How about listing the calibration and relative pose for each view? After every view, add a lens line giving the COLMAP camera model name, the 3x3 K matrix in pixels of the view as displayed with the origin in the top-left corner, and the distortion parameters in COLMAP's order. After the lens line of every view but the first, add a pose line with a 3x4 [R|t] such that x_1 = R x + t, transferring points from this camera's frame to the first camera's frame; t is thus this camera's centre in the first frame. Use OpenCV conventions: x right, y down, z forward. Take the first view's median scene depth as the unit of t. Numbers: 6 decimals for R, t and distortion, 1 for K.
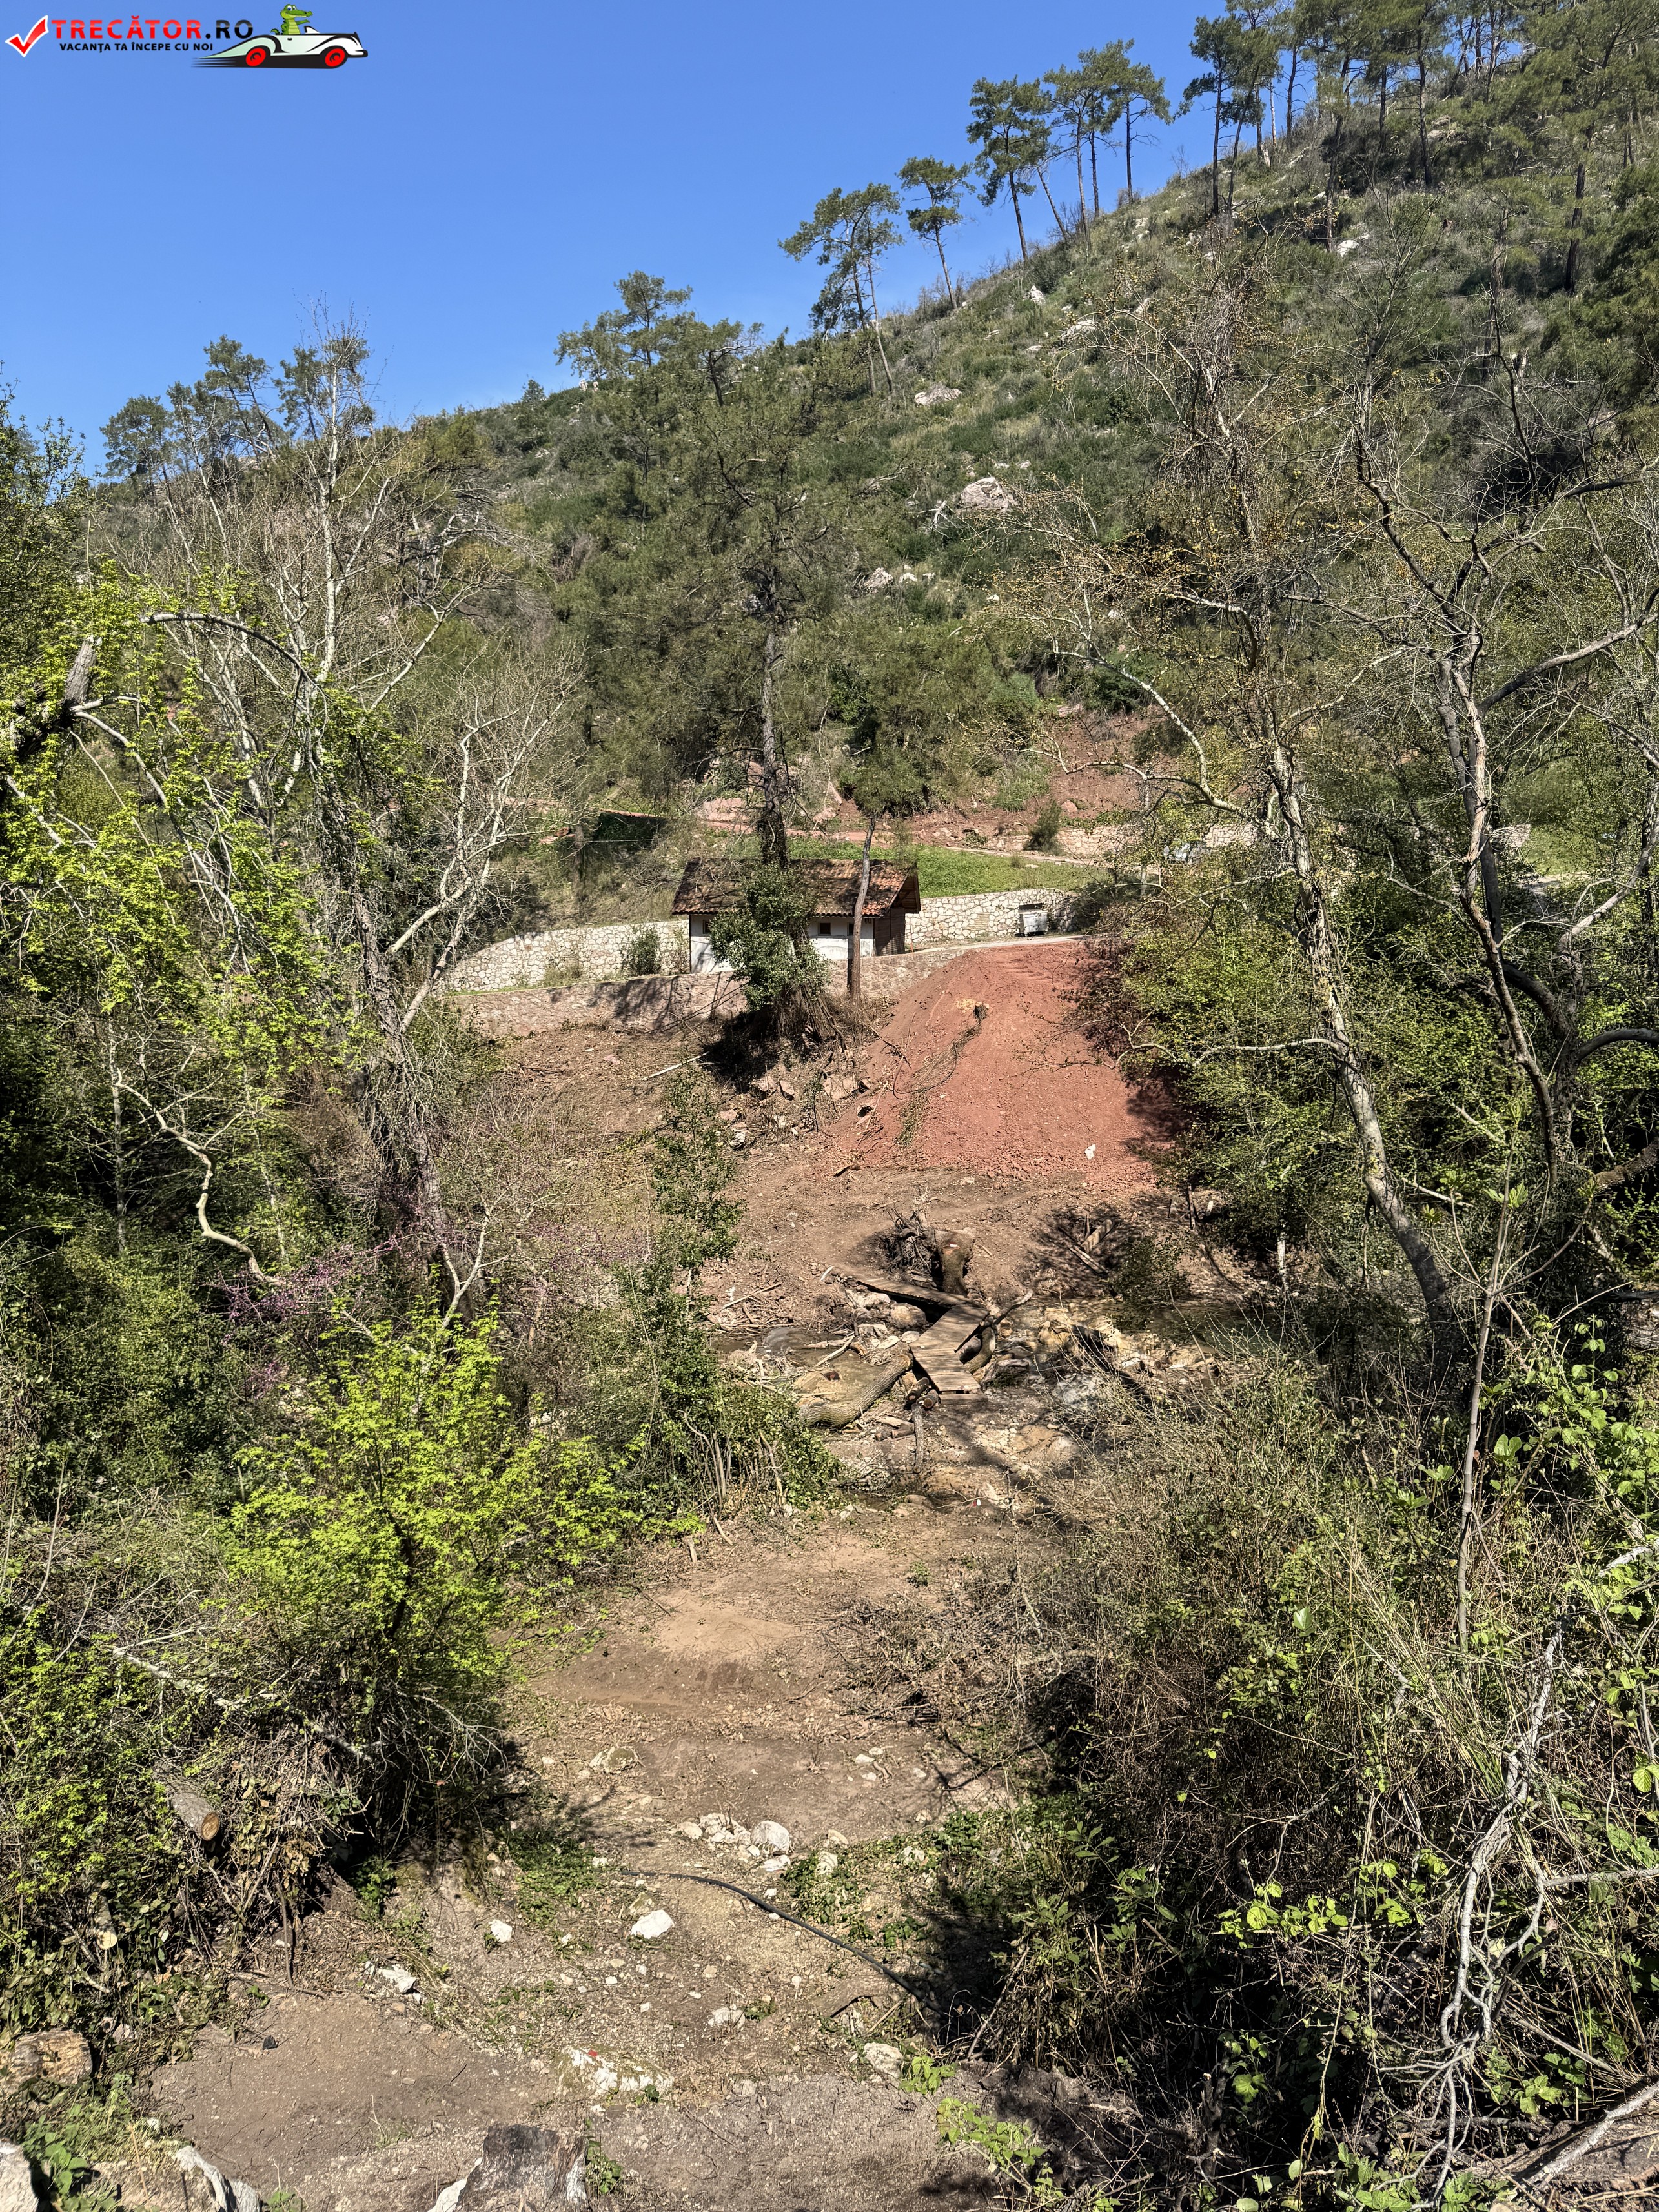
lens RADIAL K [[1572.4, 0, 839.5], [0, 1572.4, 1100.5], [0, 0, 1]] dist [0.067137, -0.014161]
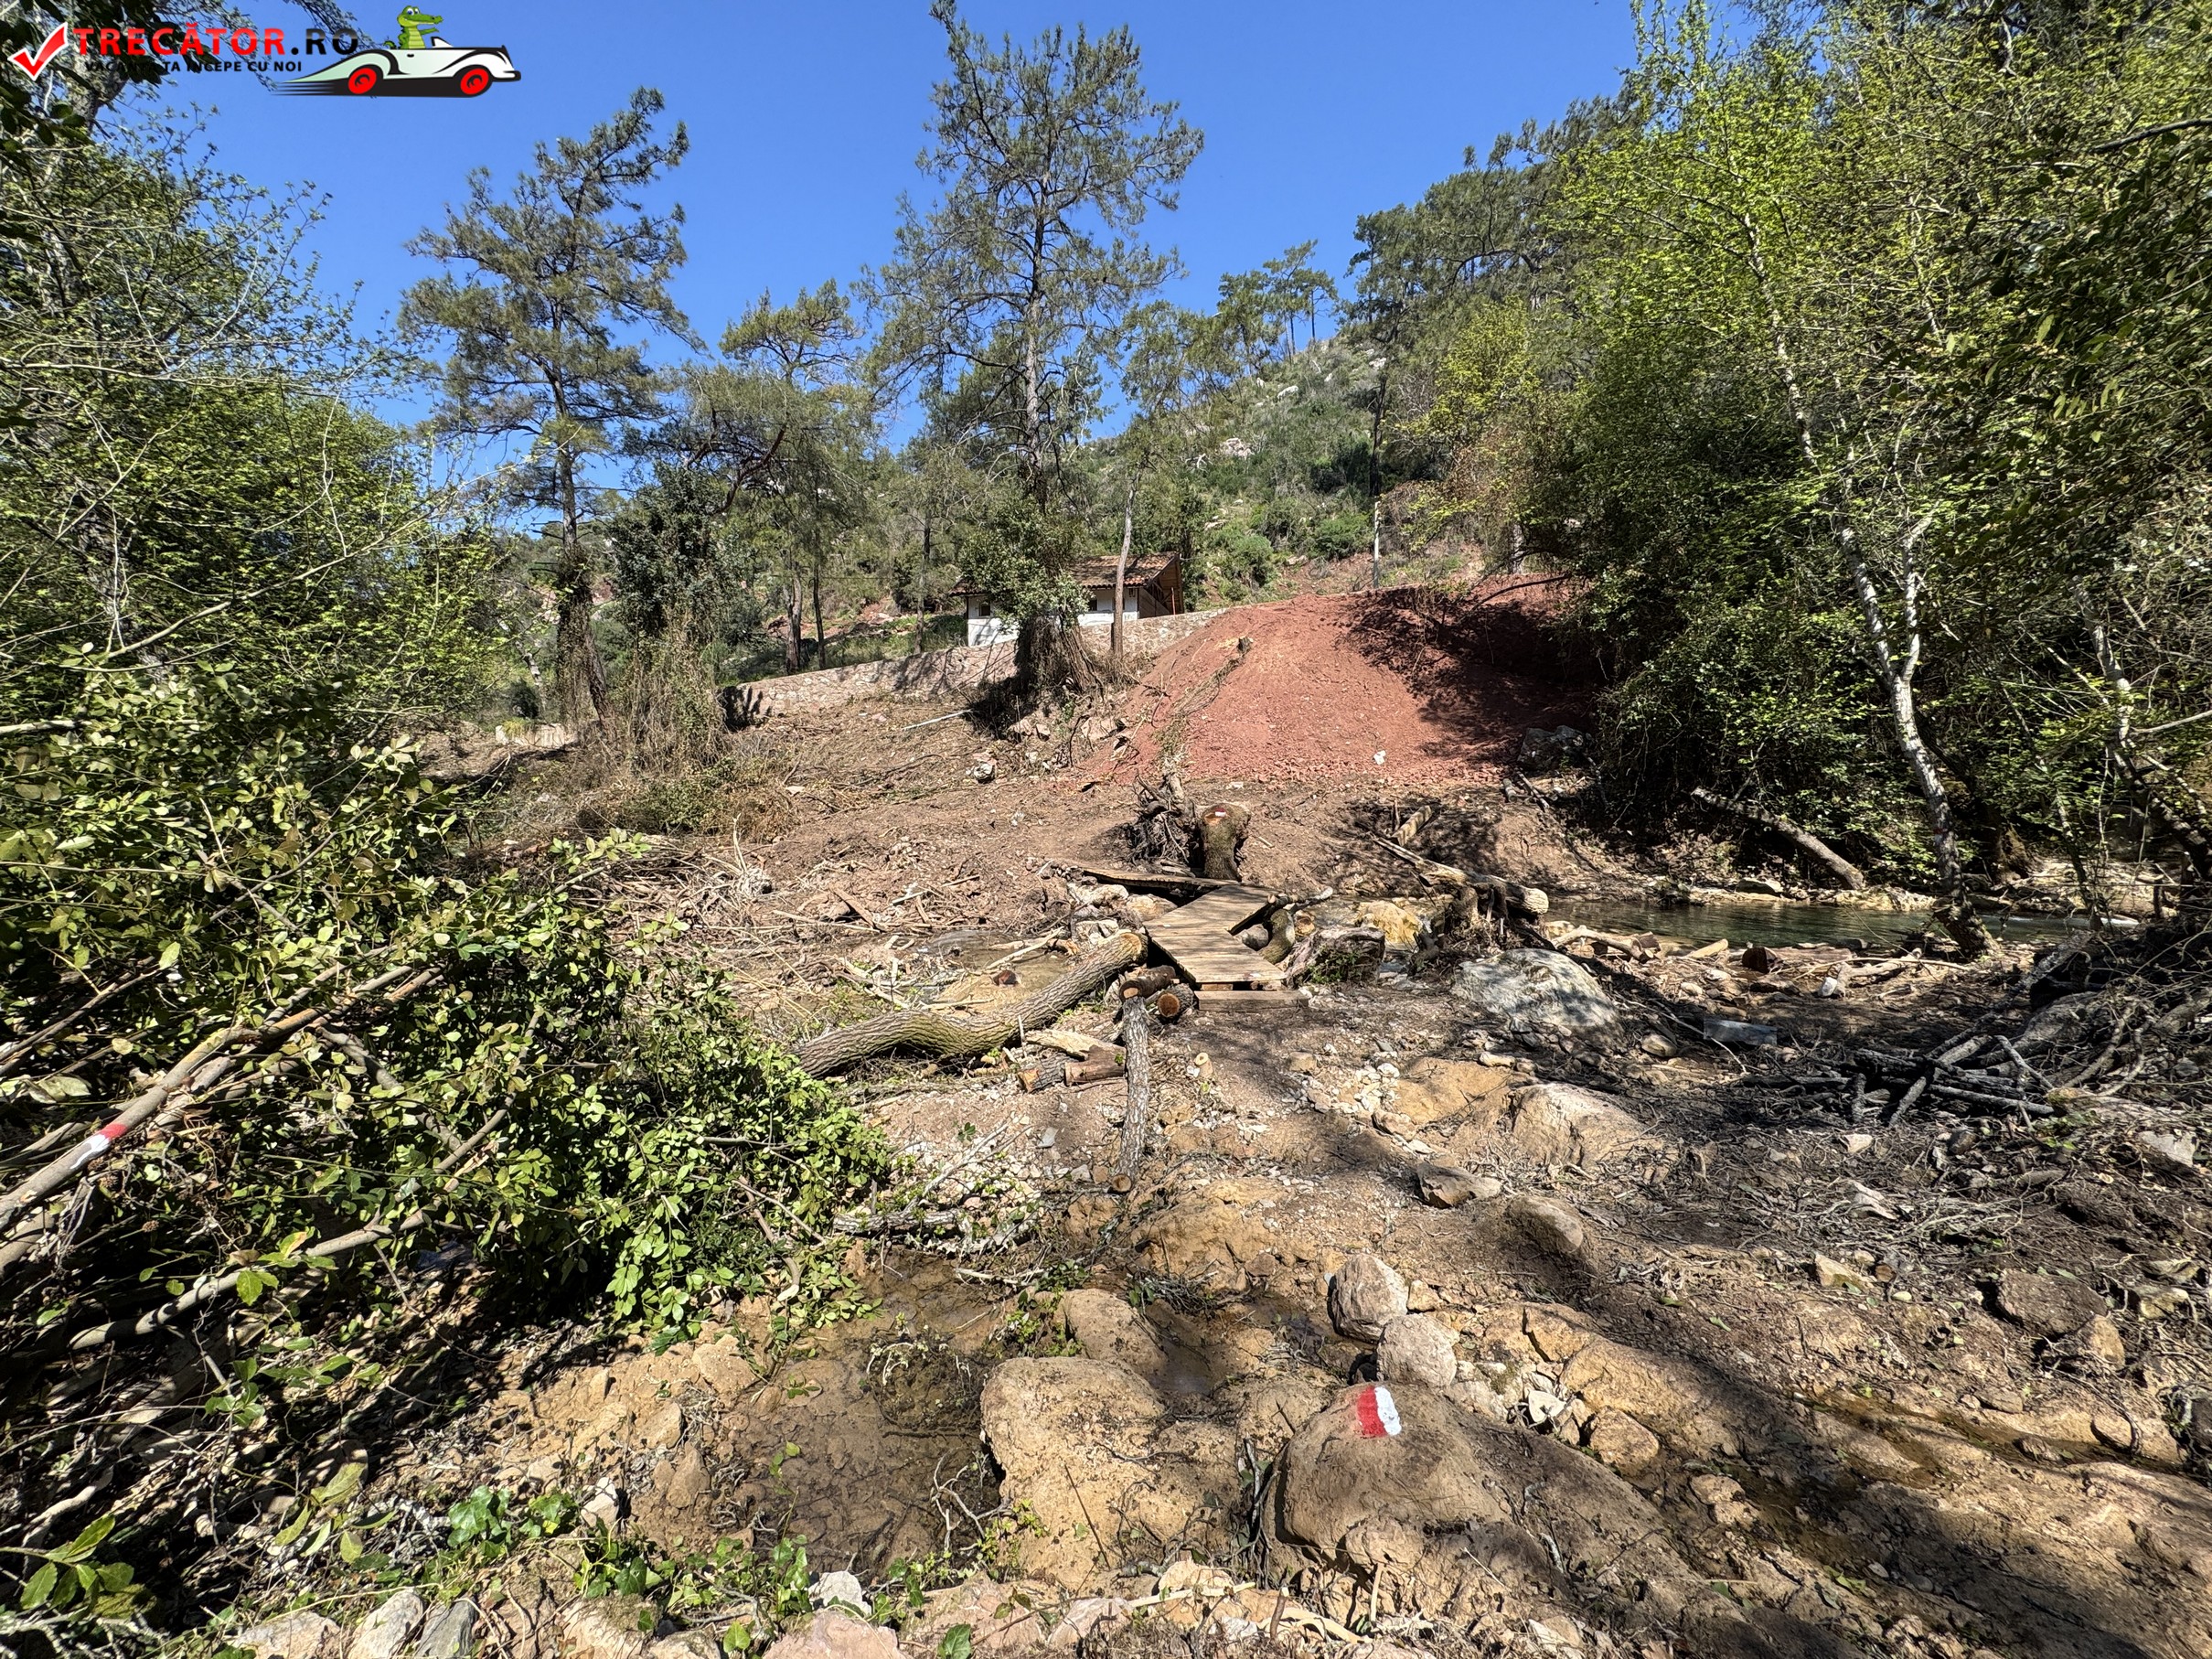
lens RADIAL K [[889.9, 0, 1104.0], [0, 889.9, 828.5], [0, 0, 1]] dist [-0.018701, 0.000026]
pose [[0.998837, 0.005148, -0.047932, 0.037276], [-0.009505, 0.995796, -0.091108, 0.125025], [0.047261, 0.091458, 0.994687, 0.568575]]
